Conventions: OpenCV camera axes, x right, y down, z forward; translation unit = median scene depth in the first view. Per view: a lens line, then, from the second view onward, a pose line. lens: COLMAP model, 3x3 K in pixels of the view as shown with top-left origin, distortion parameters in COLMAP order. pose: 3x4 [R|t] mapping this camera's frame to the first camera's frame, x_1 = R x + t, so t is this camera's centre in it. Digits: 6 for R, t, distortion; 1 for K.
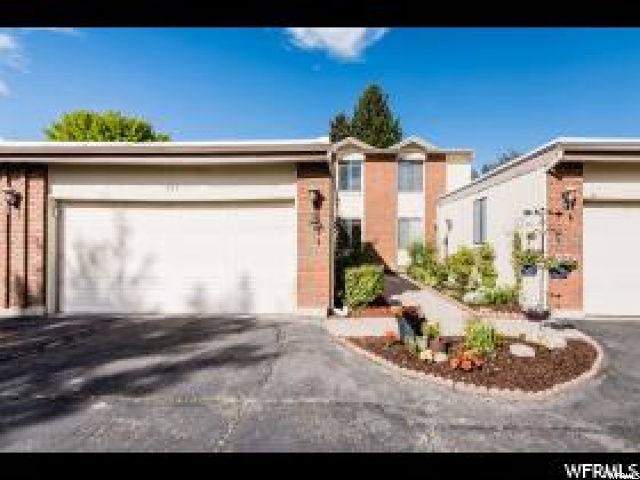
lens RADIAL K [[362.5, 0, 320.1], [0, 362.5, 240.6], [0, 0, 1]] dist [-0.030133, -0.000430]
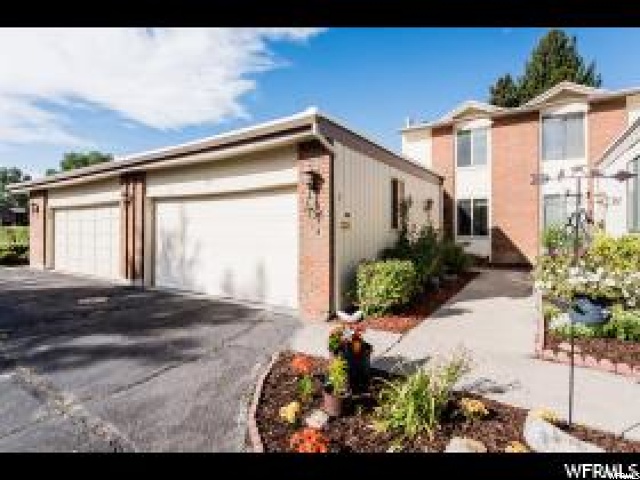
lens RADIAL K [[334.4, 0, 315.6], [0, 334.4, 222.3], [0, 0, 1]] dist [-0.016683, -0.002316]
pose [[0.829046, -0.011171, -0.559068, 0.424266], [0.010437, 0.999935, -0.004503, -0.014092], [0.559082, -0.002102, 0.829109, 0.330272]]
